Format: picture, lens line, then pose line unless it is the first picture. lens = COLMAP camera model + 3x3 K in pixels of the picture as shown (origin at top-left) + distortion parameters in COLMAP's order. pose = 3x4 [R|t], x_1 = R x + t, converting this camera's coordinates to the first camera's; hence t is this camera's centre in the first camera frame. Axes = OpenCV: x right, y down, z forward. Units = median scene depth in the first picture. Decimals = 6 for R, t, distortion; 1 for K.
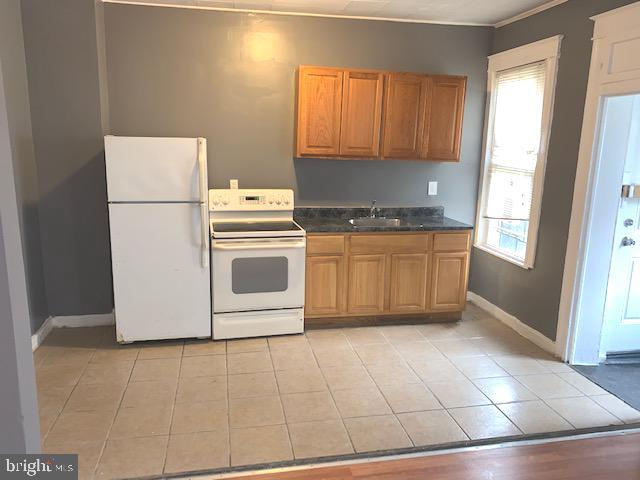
lens RADIAL K [[484.0, 0, 316.7], [0, 484.0, 240.6], [0, 0, 1]] dist [0.013114, -0.021939]
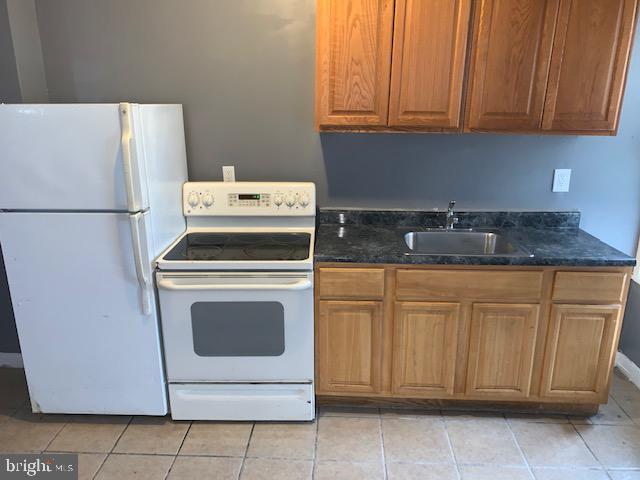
lens RADIAL K [[484.0, 0, 323.1], [0, 484.0, 245.6], [0, 0, 1]] dist [0.013114, -0.021939]
pose [[0.970416, 0.047686, -0.236681, 0.116560], [-0.026591, 0.995447, 0.091534, -0.085564], [0.239968, -0.082533, 0.967266, 0.409627]]
